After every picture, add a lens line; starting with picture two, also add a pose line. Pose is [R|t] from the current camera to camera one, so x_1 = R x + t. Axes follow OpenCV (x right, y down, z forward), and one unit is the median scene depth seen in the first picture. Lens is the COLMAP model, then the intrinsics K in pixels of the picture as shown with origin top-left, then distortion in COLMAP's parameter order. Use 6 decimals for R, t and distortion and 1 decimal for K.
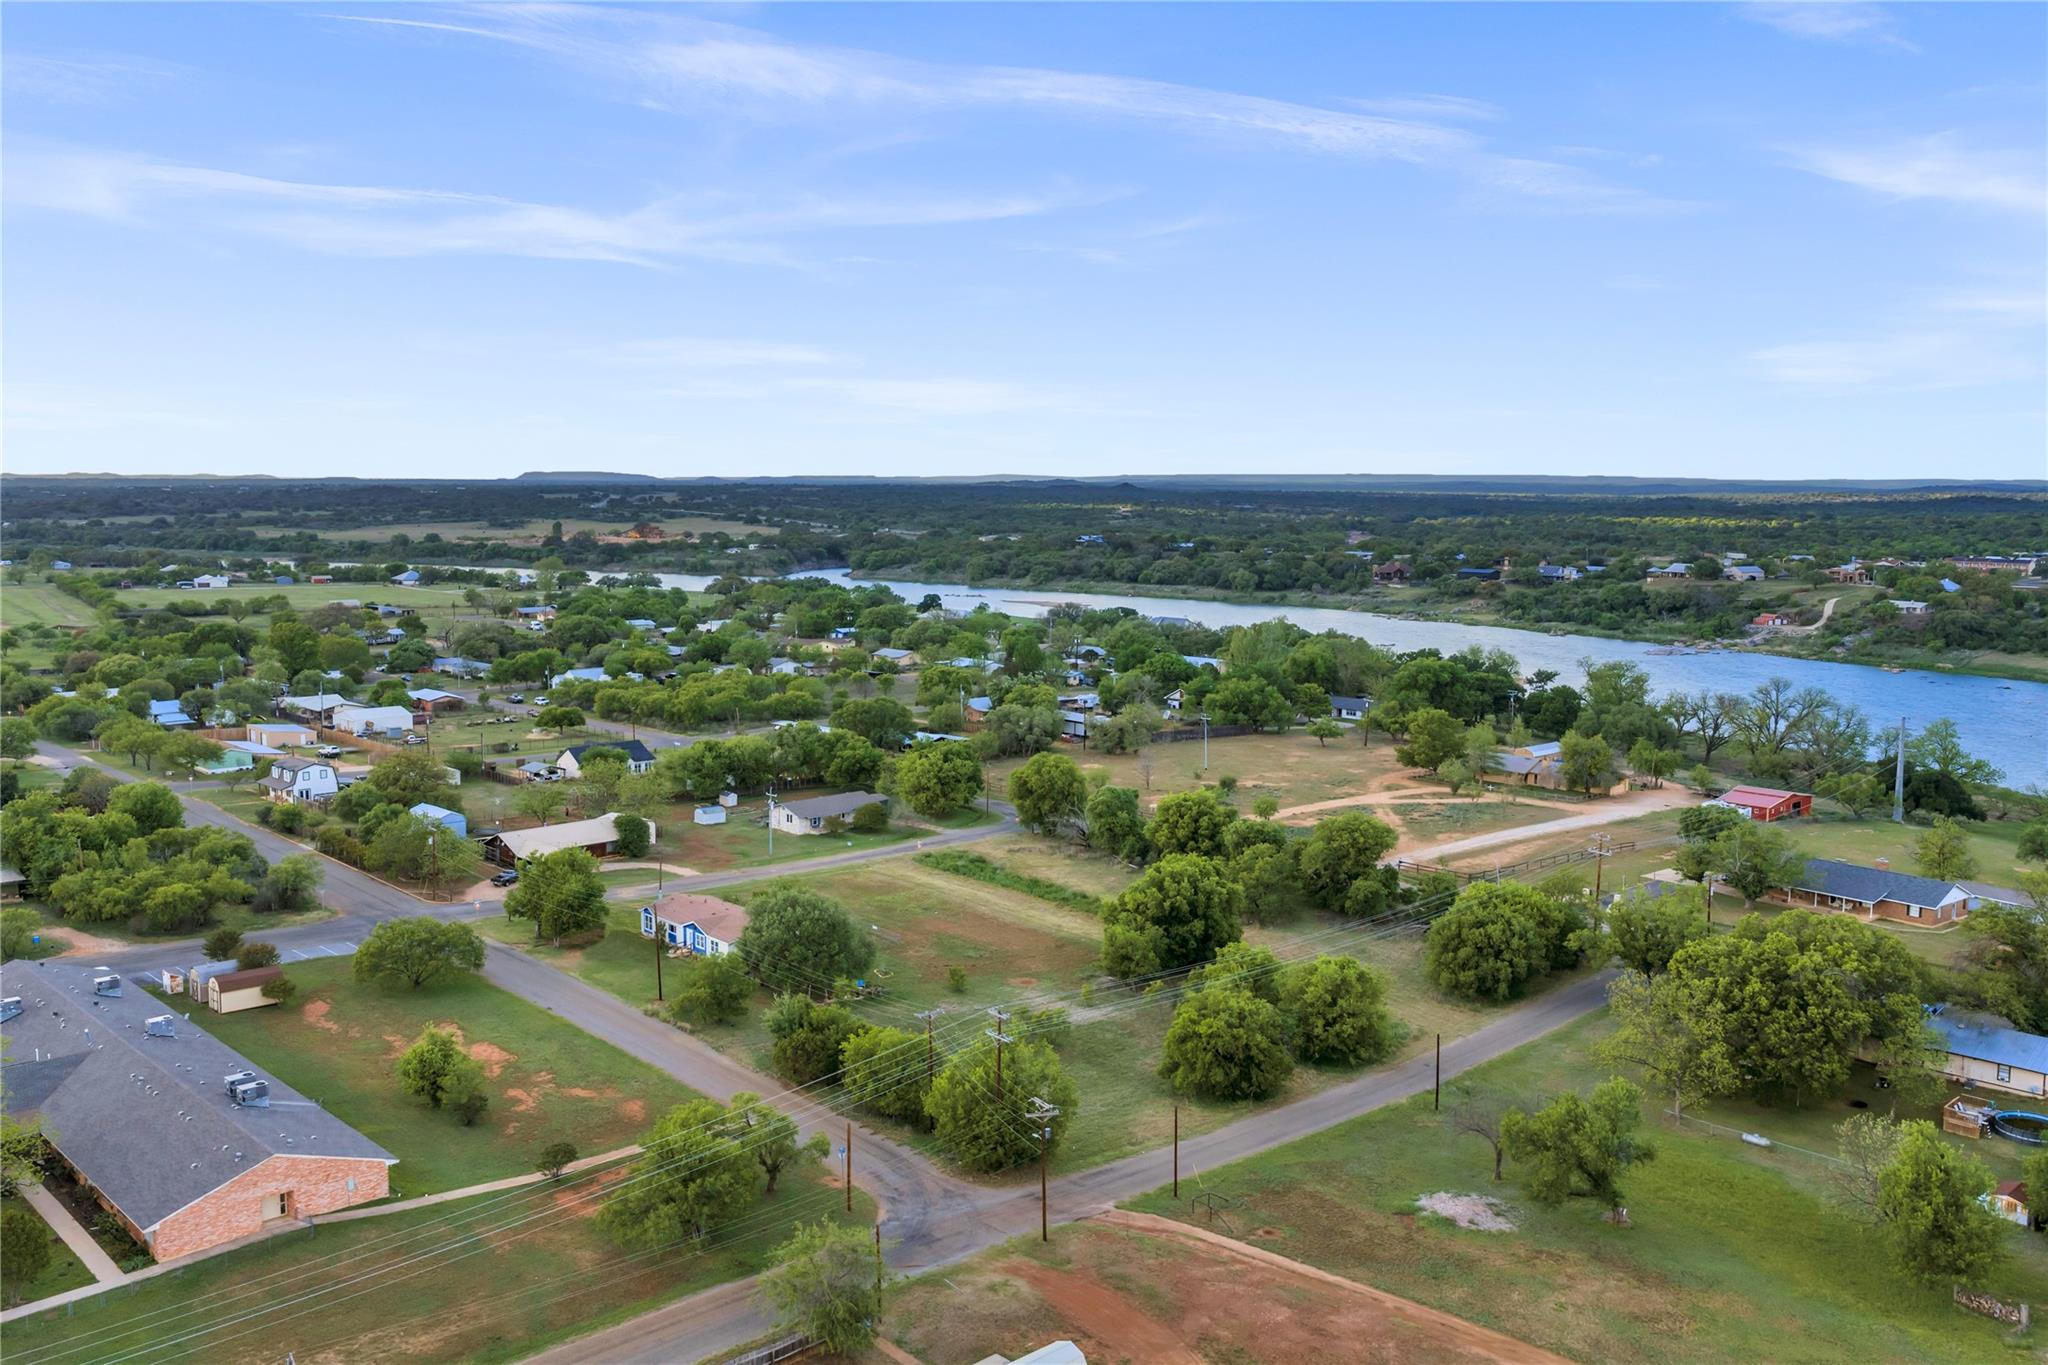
lens RADIAL K [[1697.2, 0, 1023.6], [0, 1697.2, 682.3], [0, 0, 1]] dist [0.016914, -0.023672]
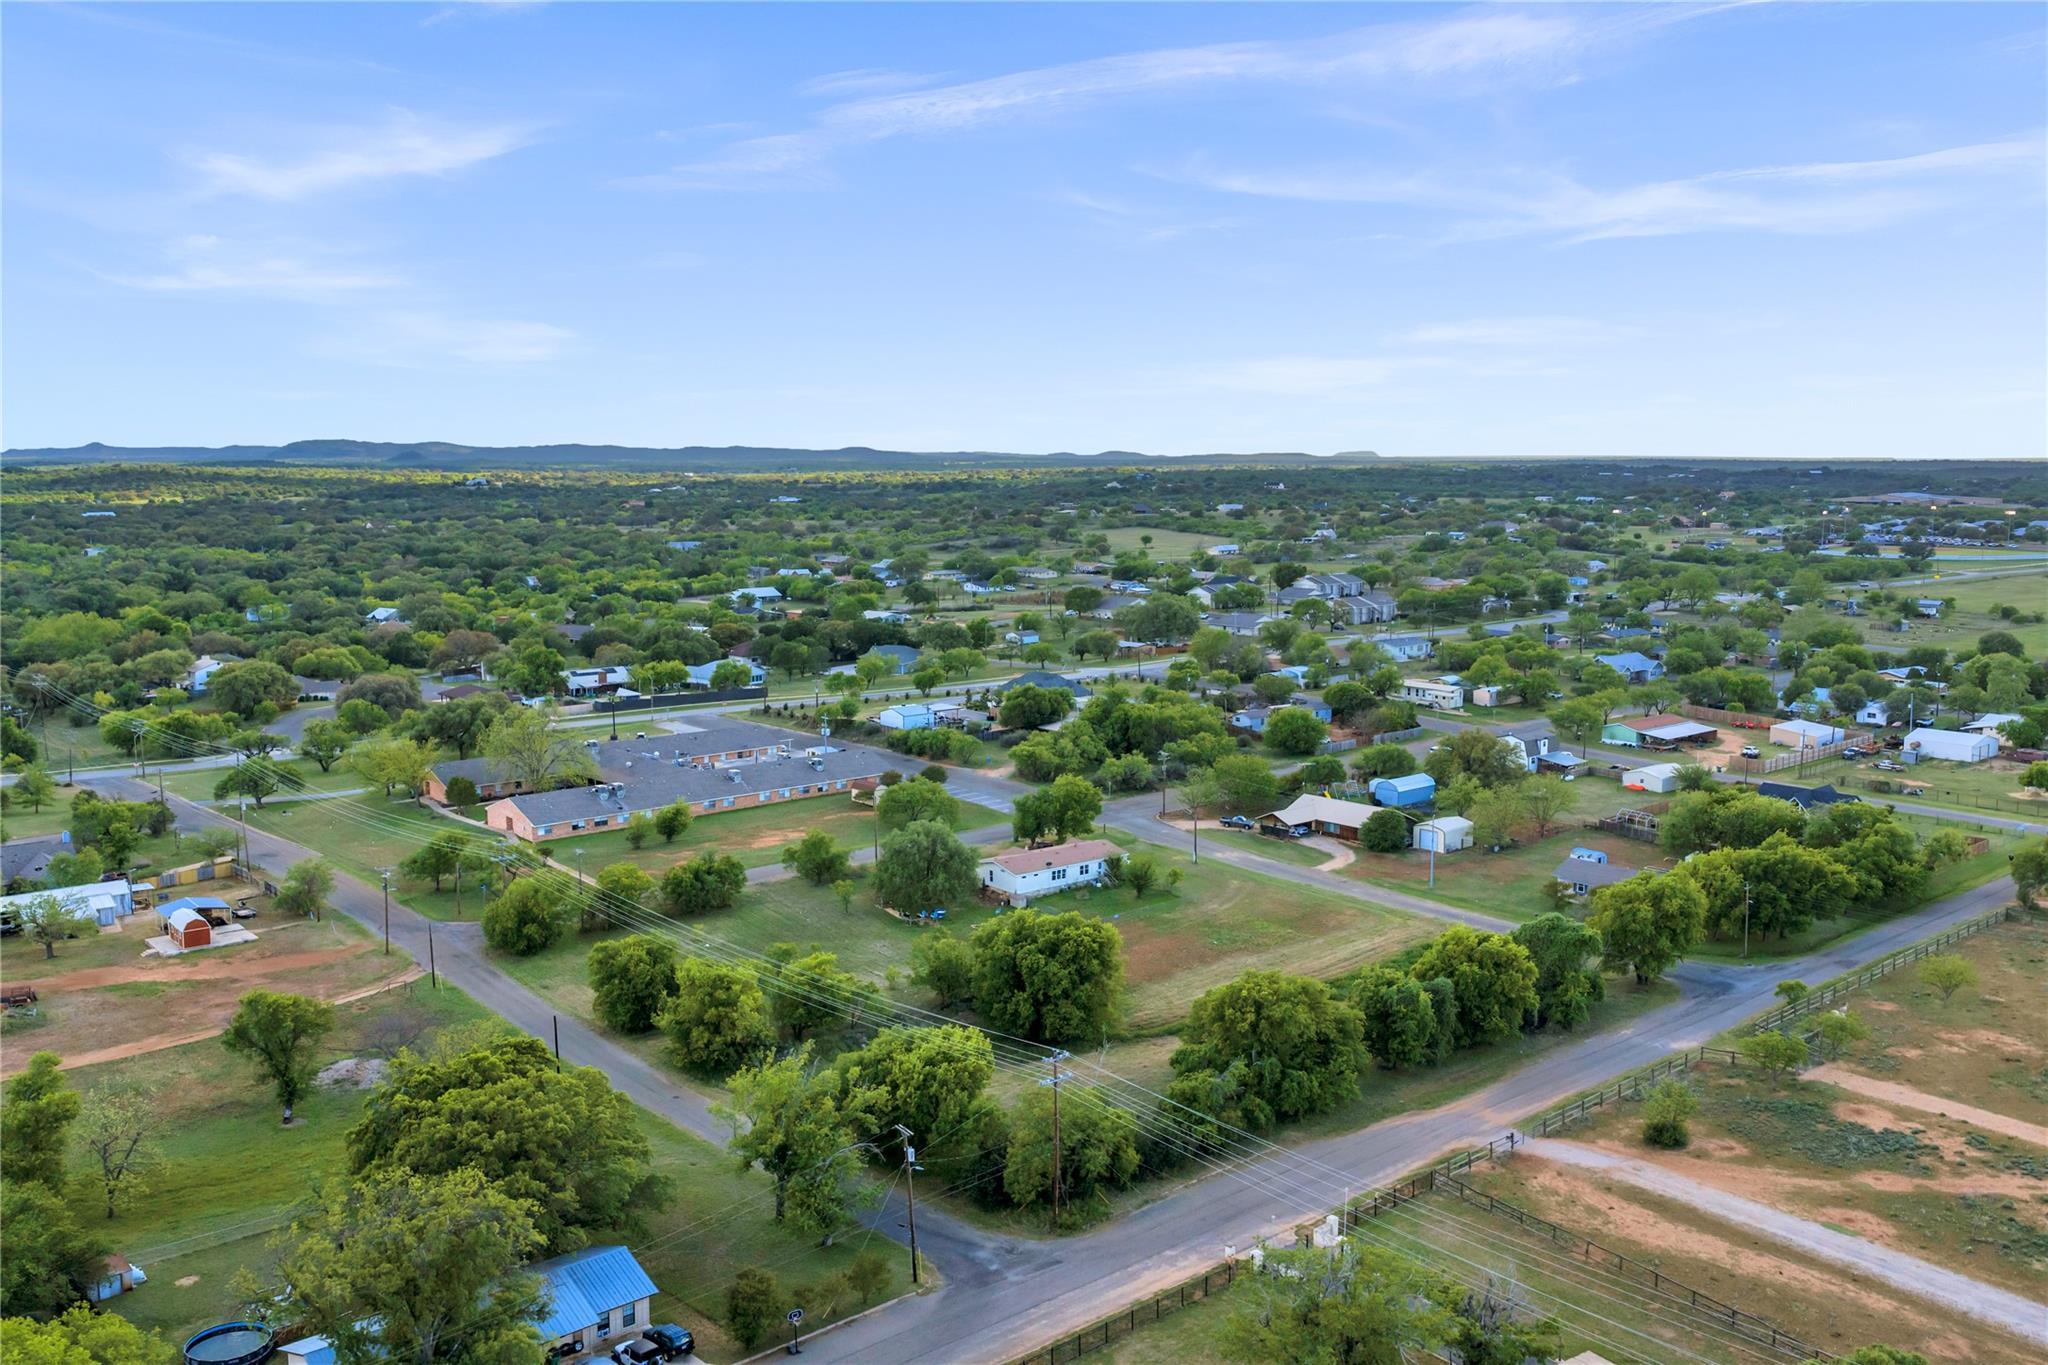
lens RADIAL K [[1697.2, 0, 1013.5], [0, 1697.2, 687.8], [0, 0, 1]] dist [0.016914, -0.023672]
pose [[-0.062852, 0.127146, -0.989891, 0.923945], [-0.111637, 0.984731, 0.133571, -0.124963], [0.991759, 0.118904, -0.047698, 0.962833]]
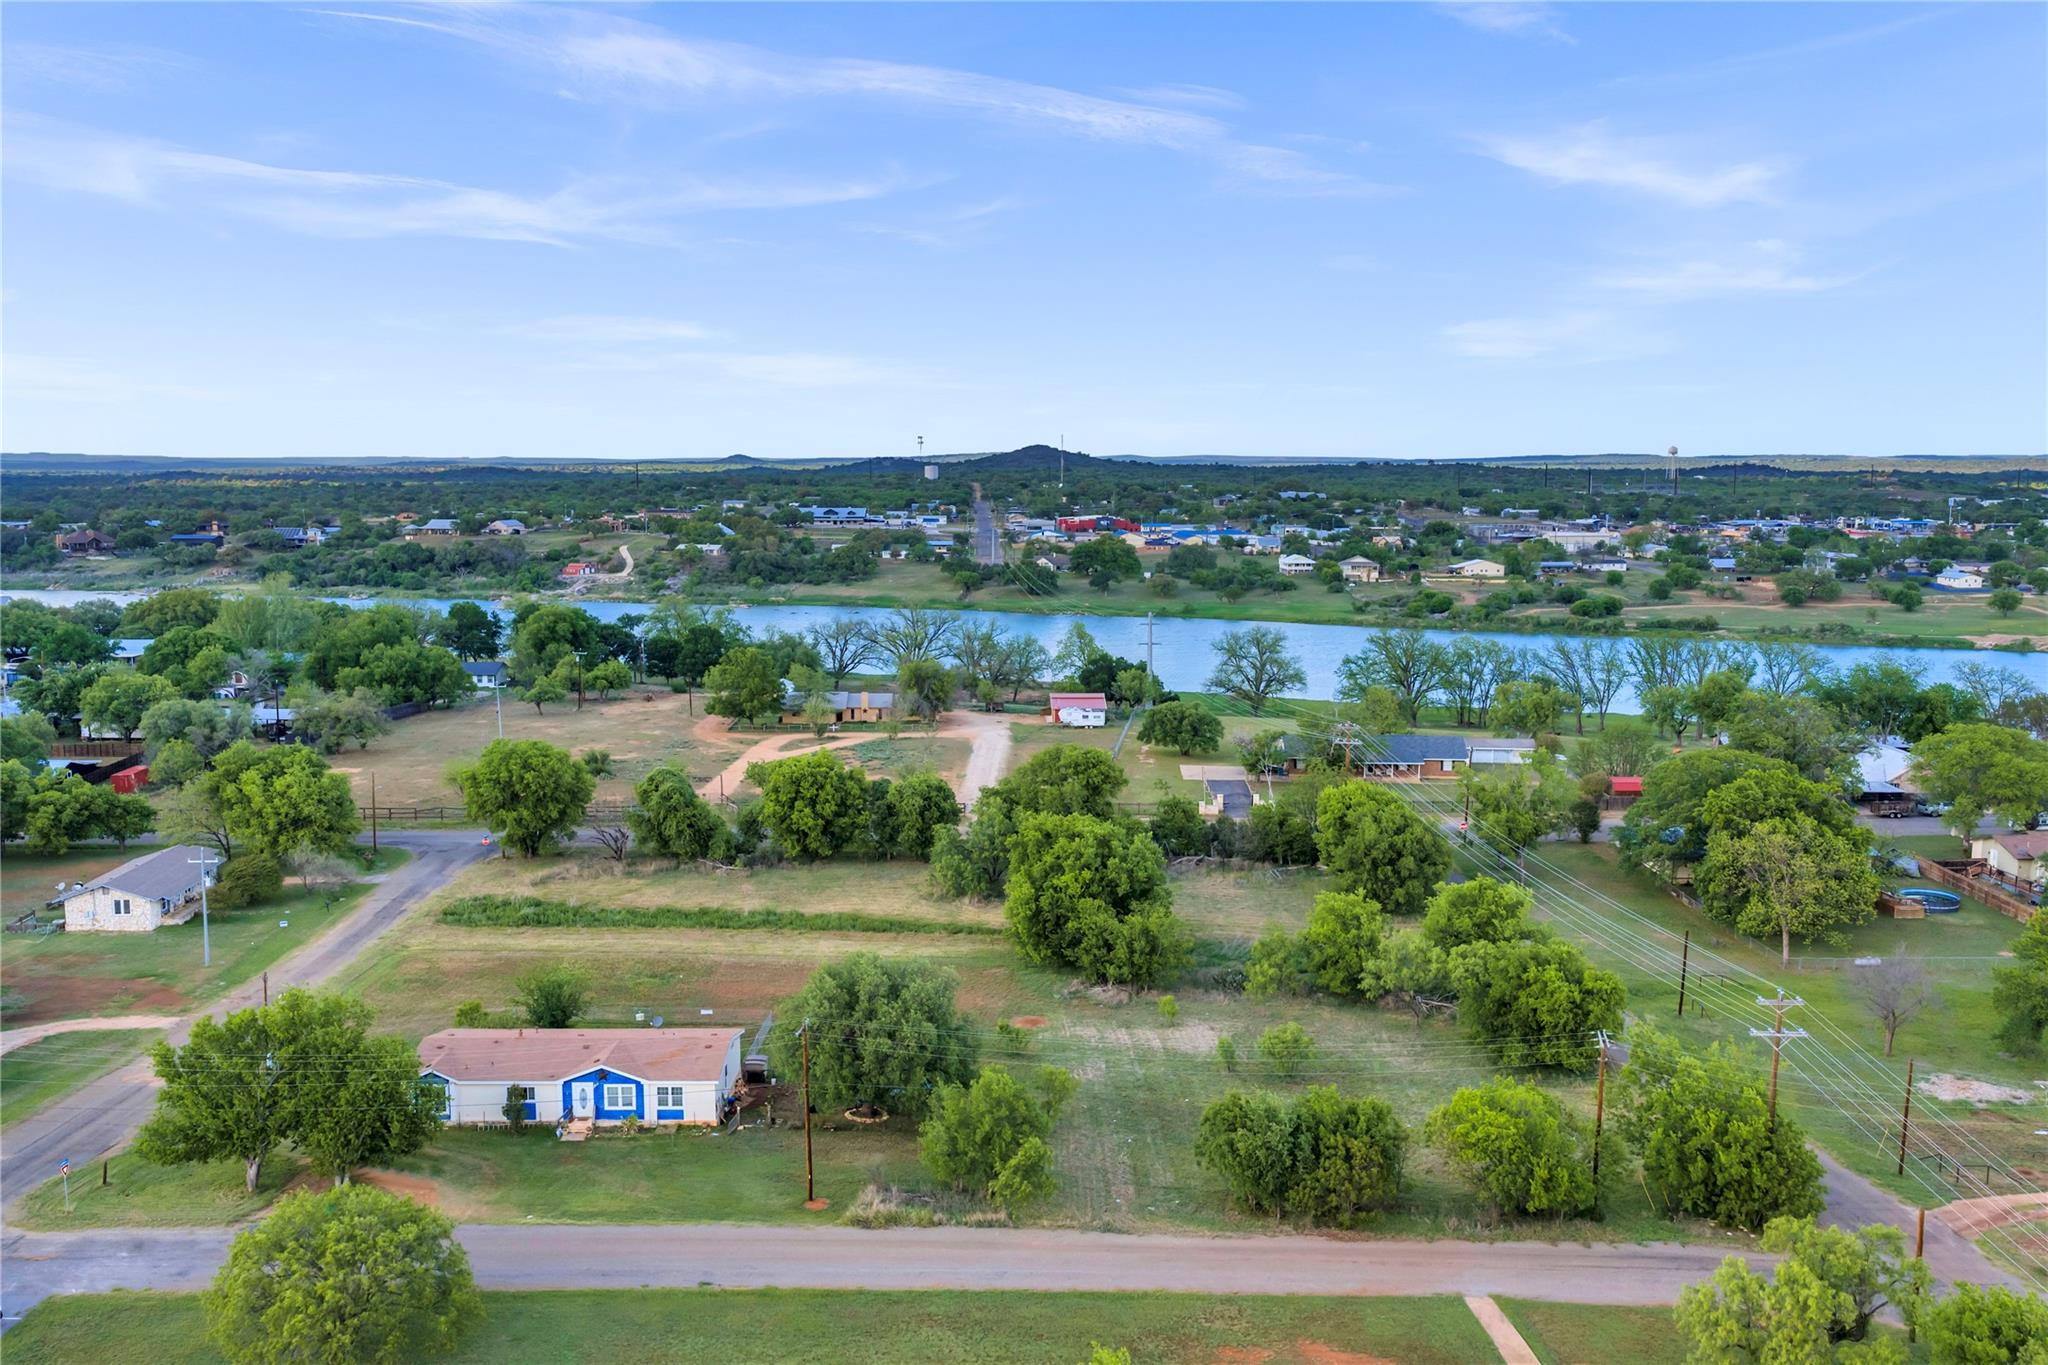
lens RADIAL K [[1697.2, 0, 1029.7], [0, 1697.2, 678.4], [0, 0, 1]] dist [0.016914, -0.023672]
pose [[0.657694, -0.096481, 0.747081, -0.461838], [0.088752, 0.994781, 0.050337, 0.001199], [-0.748039, 0.033199, 0.662824, 0.487812]]
